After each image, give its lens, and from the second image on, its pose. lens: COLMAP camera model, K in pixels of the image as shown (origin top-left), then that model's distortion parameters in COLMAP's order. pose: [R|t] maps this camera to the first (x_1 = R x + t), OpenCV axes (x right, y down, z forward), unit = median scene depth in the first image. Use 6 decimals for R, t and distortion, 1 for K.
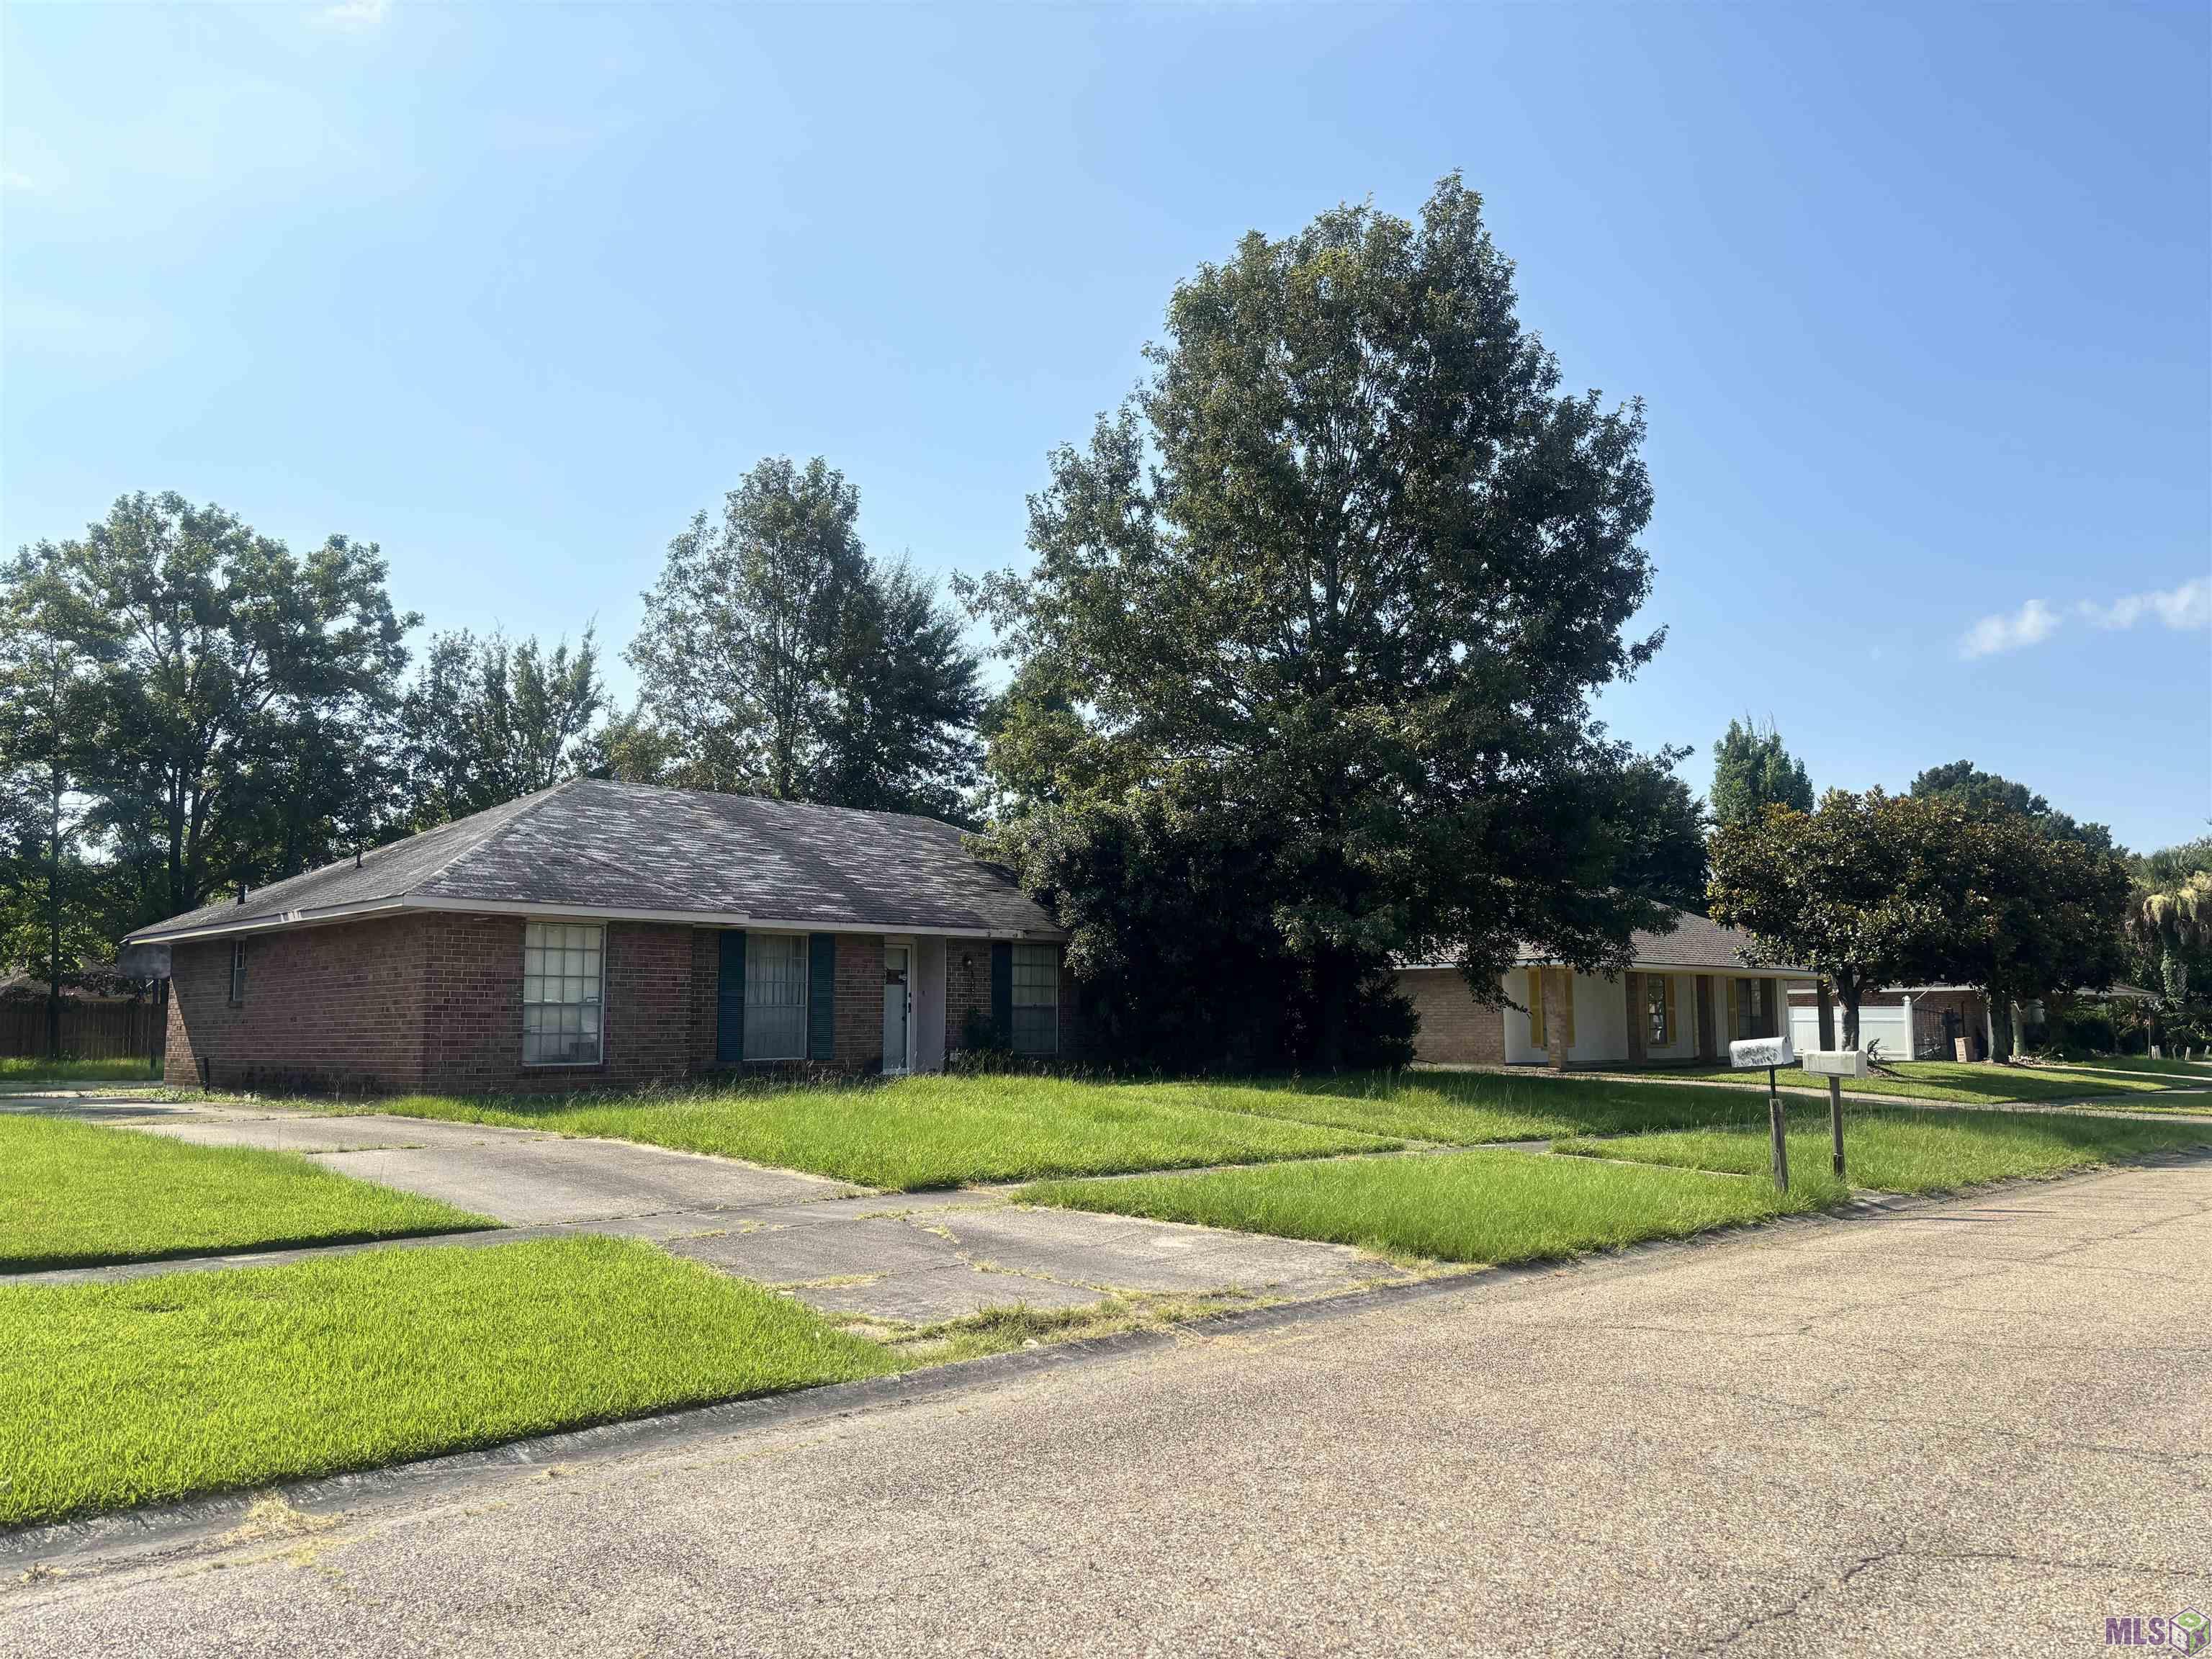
lens RADIAL K [[1681.7, 0, 1100.6], [0, 1681.7, 841.9], [0, 0, 1]] dist [0.047511, -0.049452]
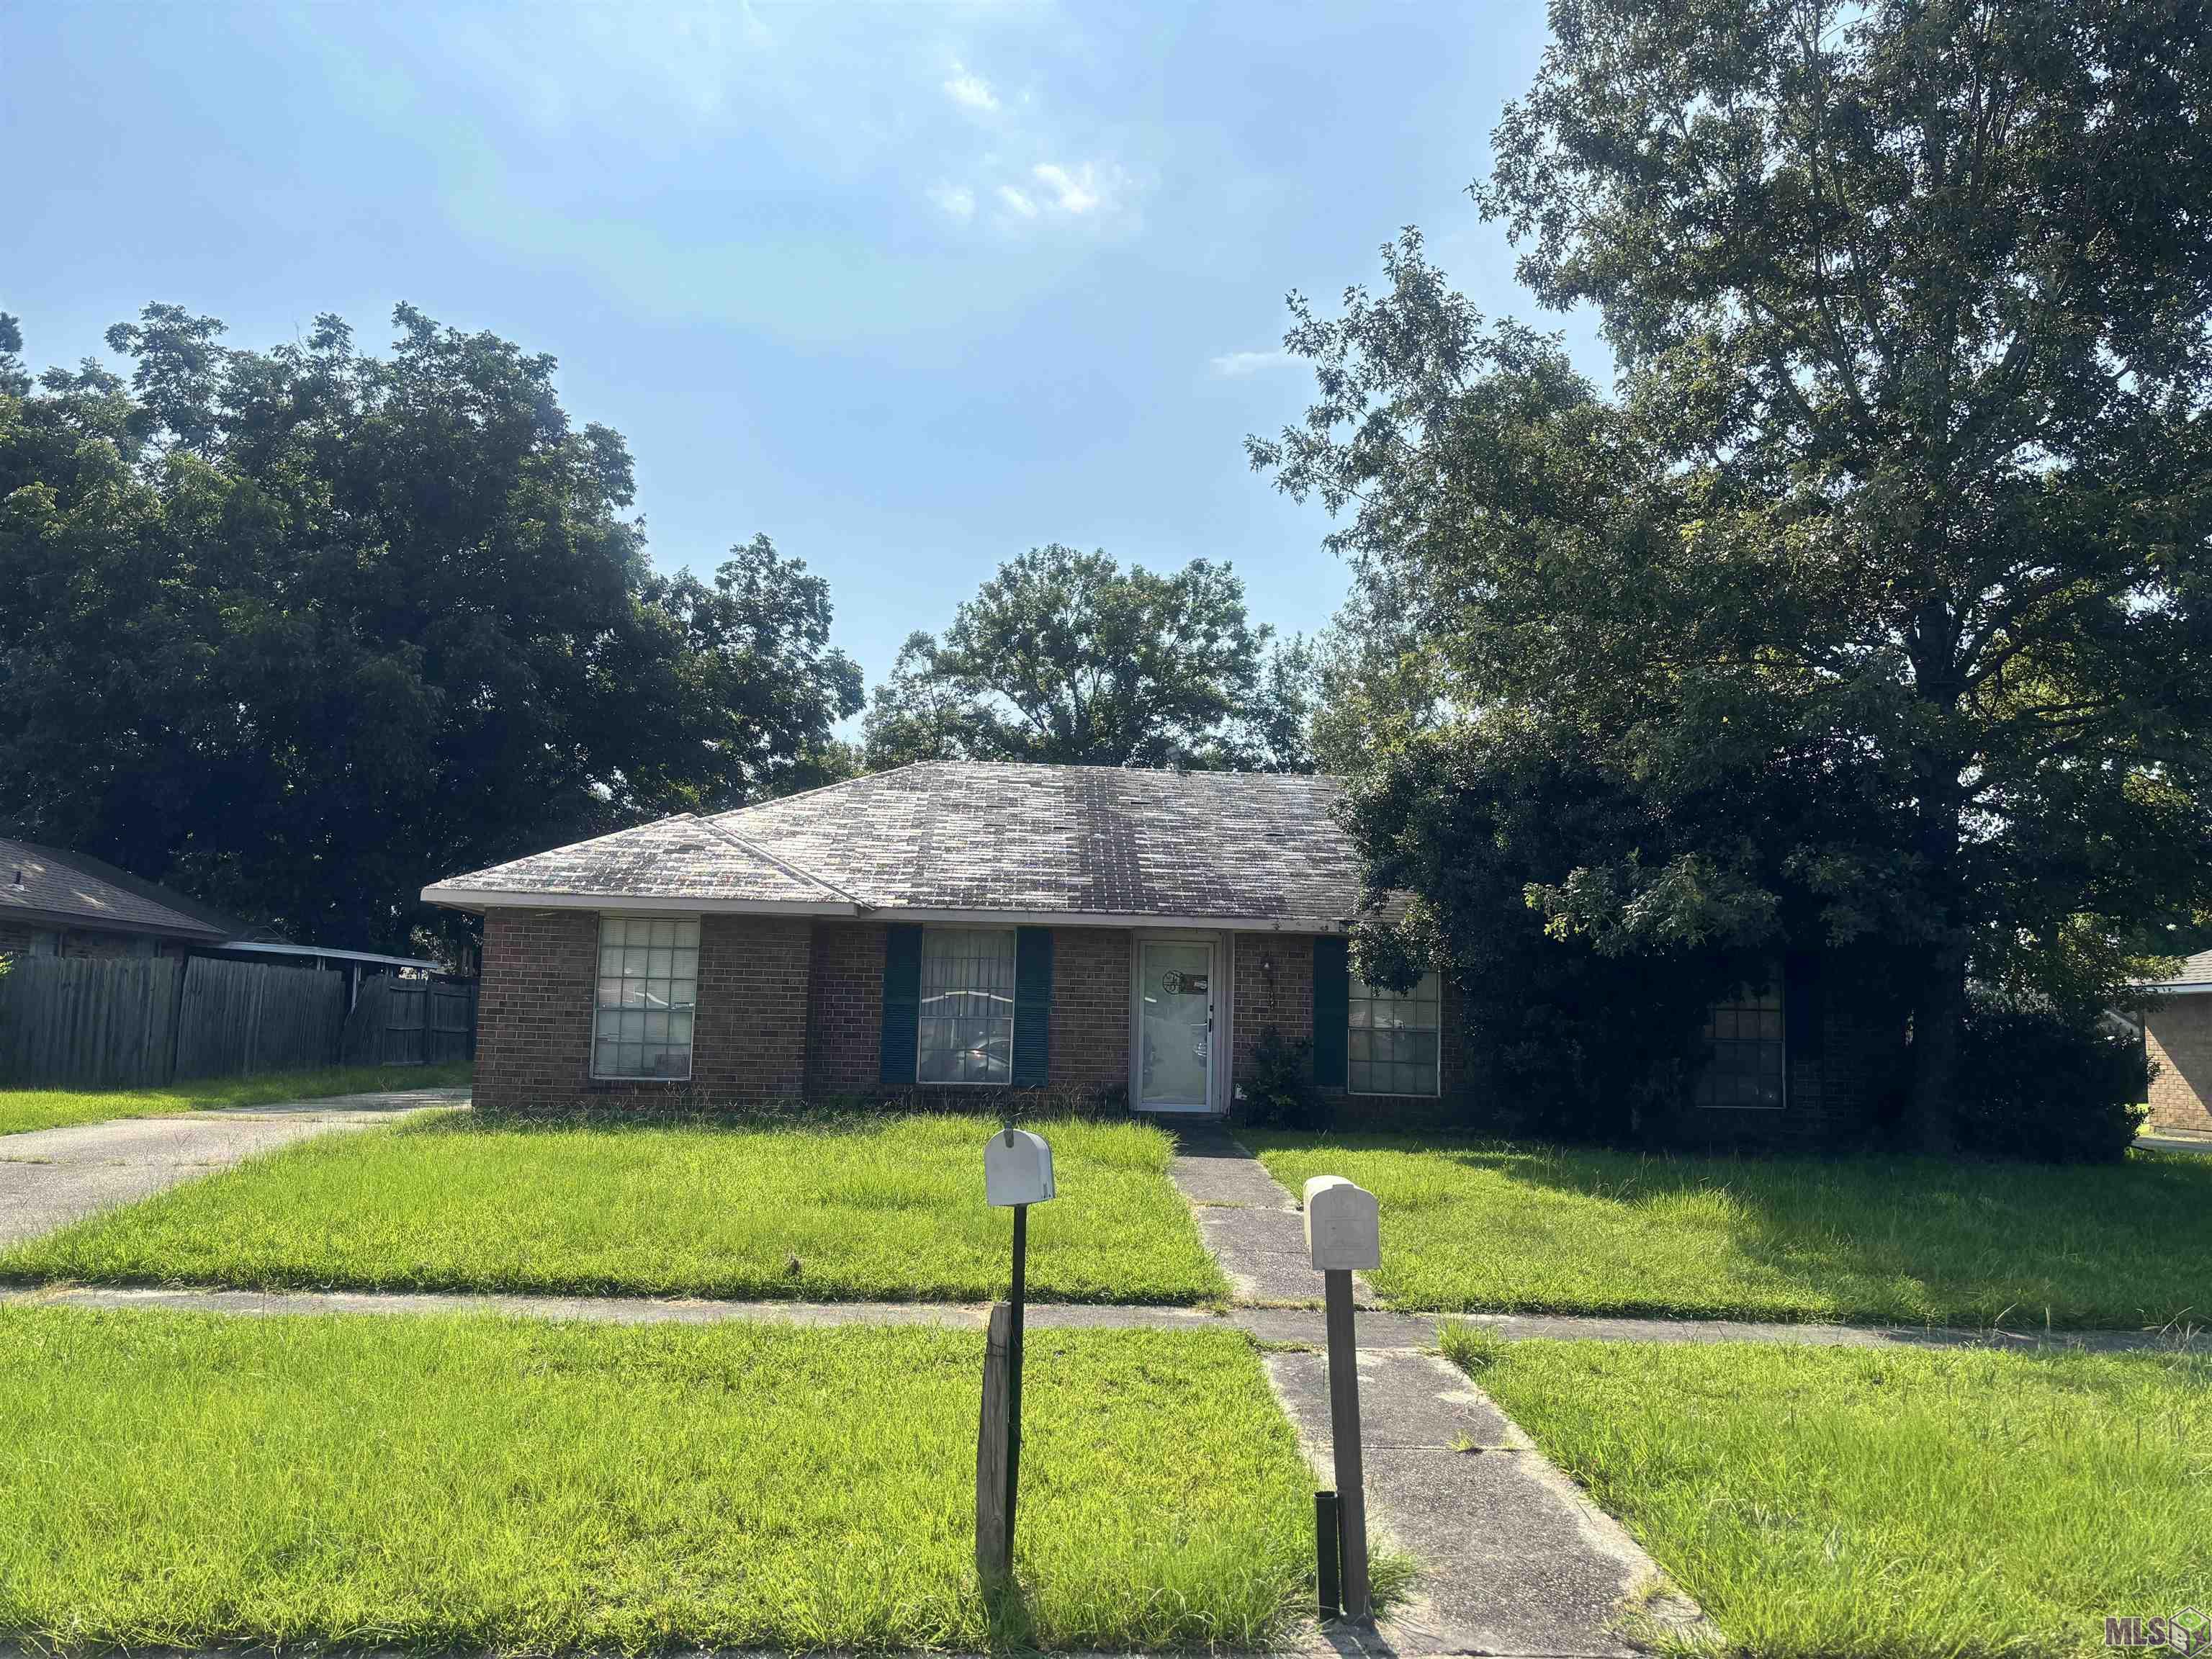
lens RADIAL K [[1667.1, 0, 1138.7], [0, 1667.1, 835.7], [0, 0, 1]] dist [0.081365, -0.180532]
pose [[0.750051, -0.056085, -0.658998, 0.318471], [0.045370, 0.998414, -0.033333, 0.032843], [0.659822, -0.004897, 0.751406, 0.365676]]
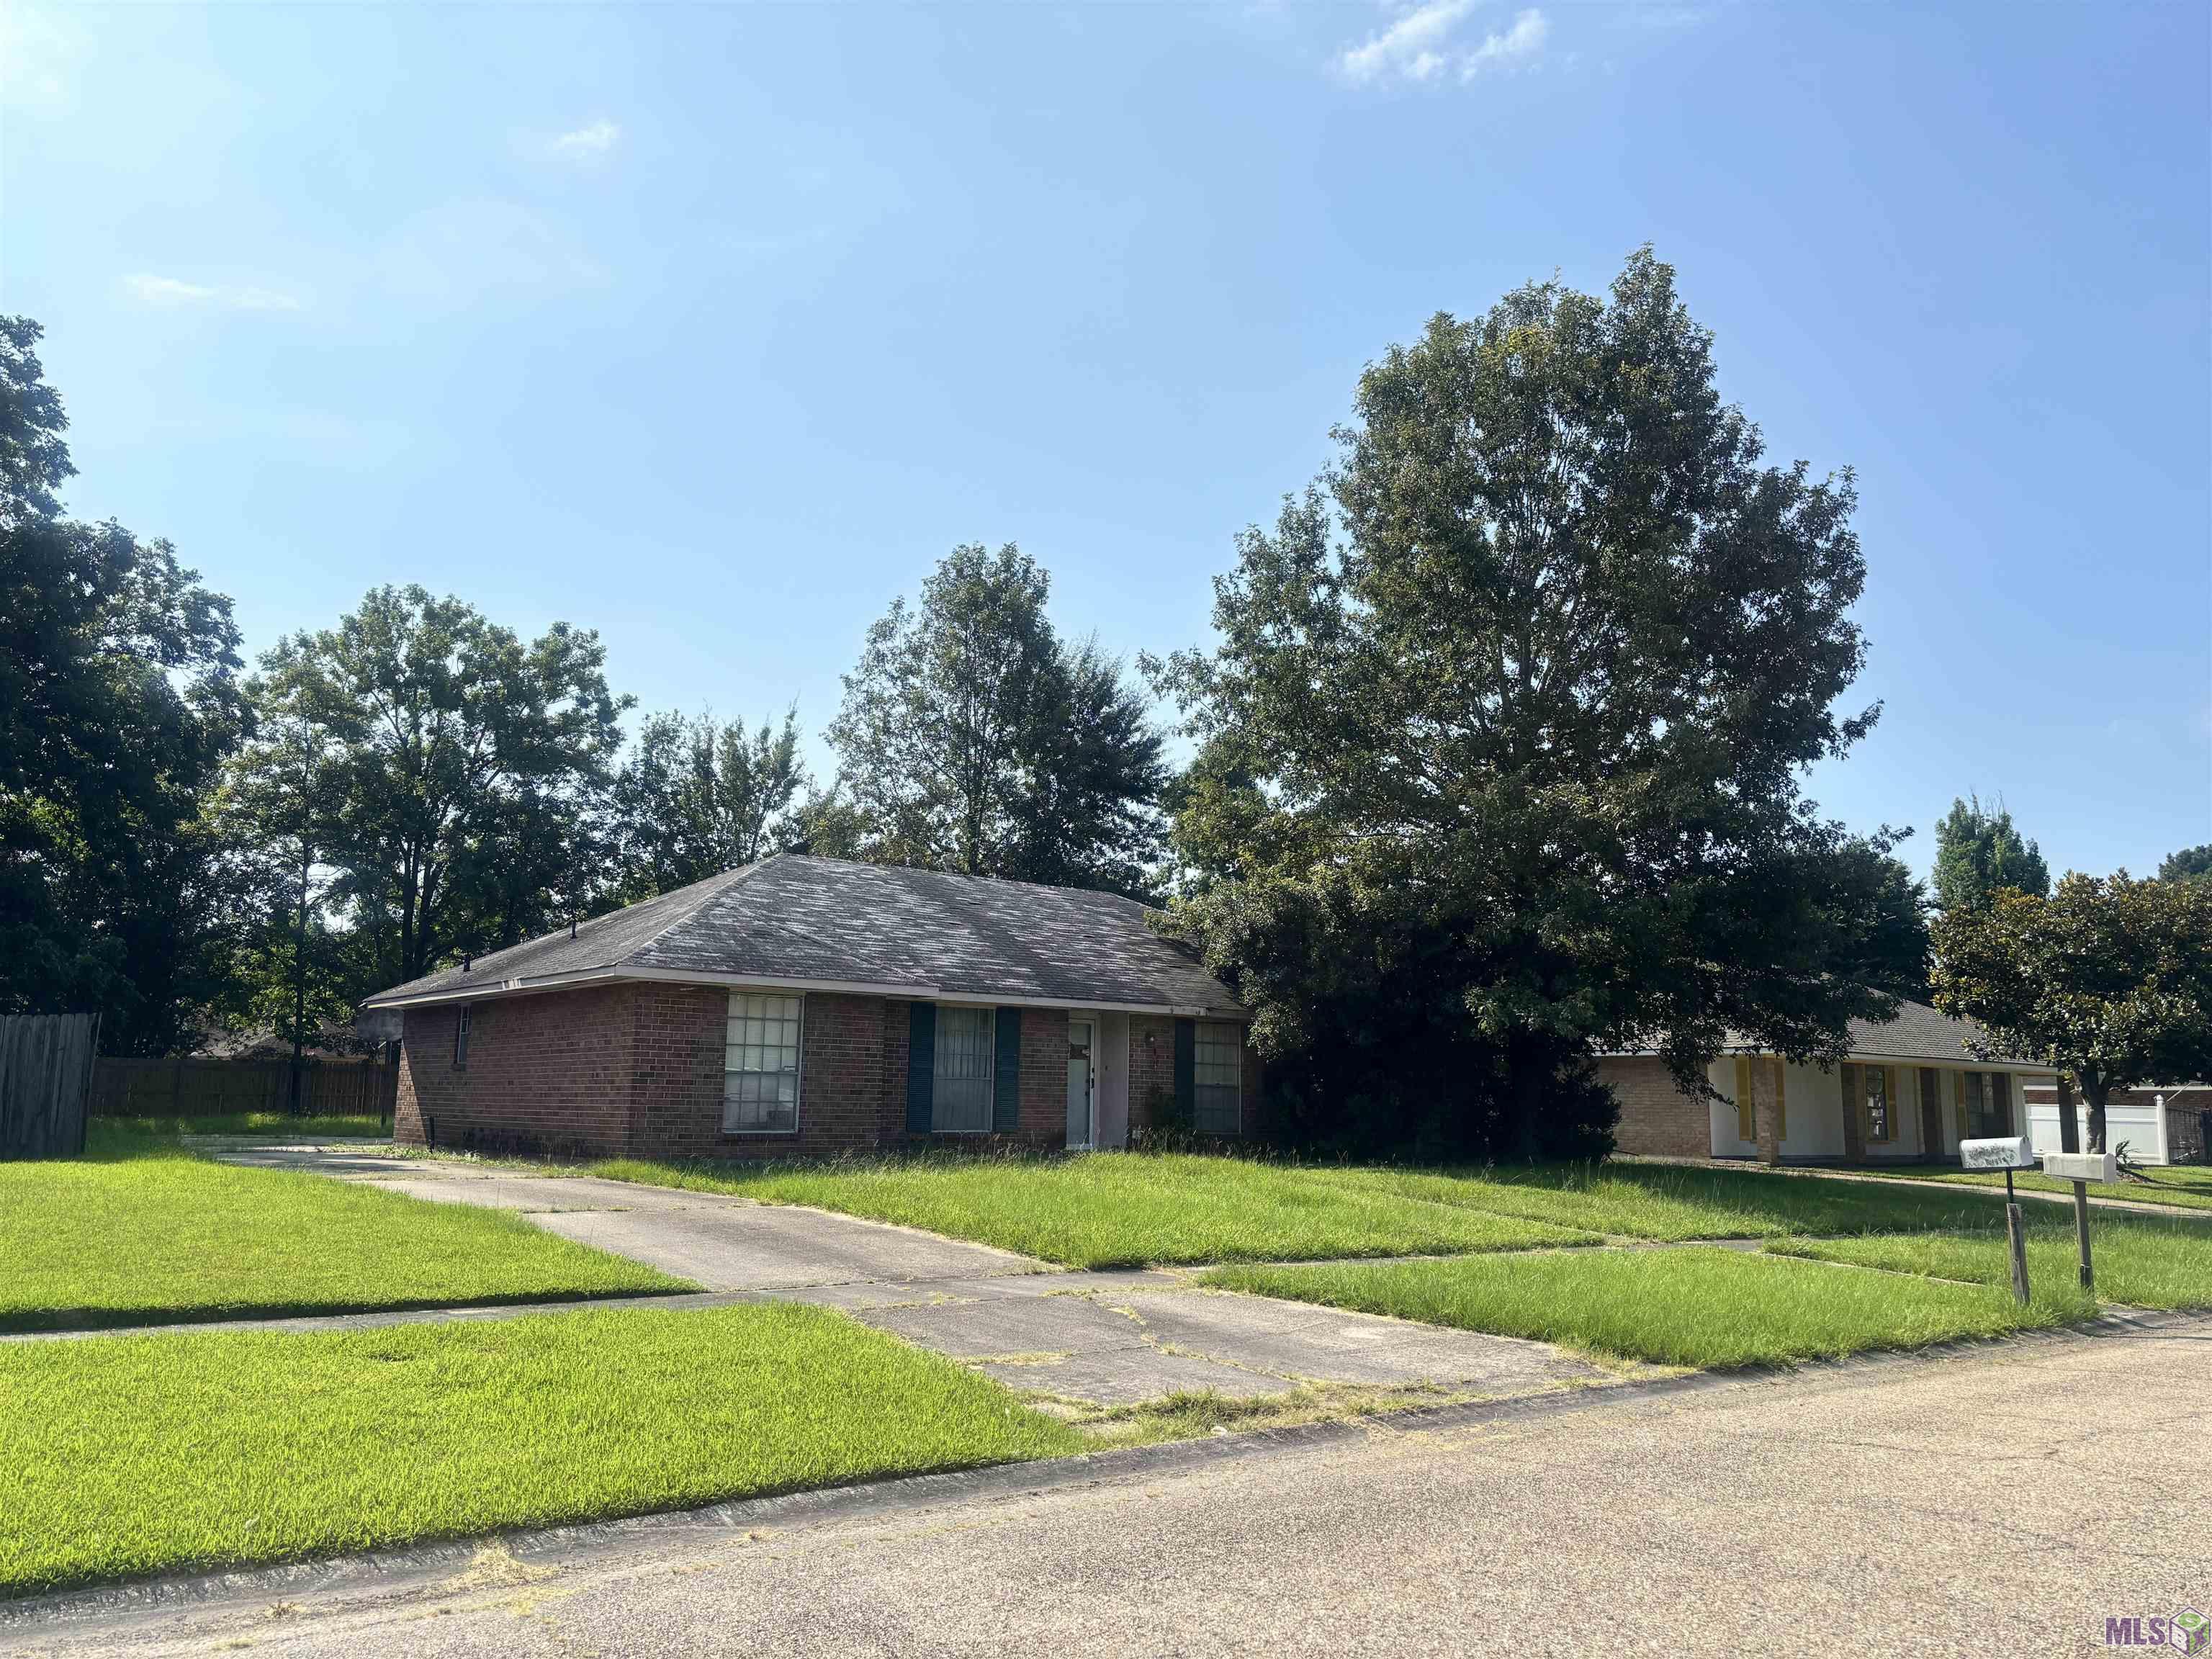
lens RADIAL K [[1679.4, 0, 1084.4], [0, 1679.4, 831.8], [0, 0, 1]] dist [0.044933, -0.038556]
pose [[0.993012, 0.003920, -0.117947, -0.001173], [-0.009973, 0.998661, -0.050771, -0.000518], [0.117590, 0.051593, 0.991721, -0.002053]]
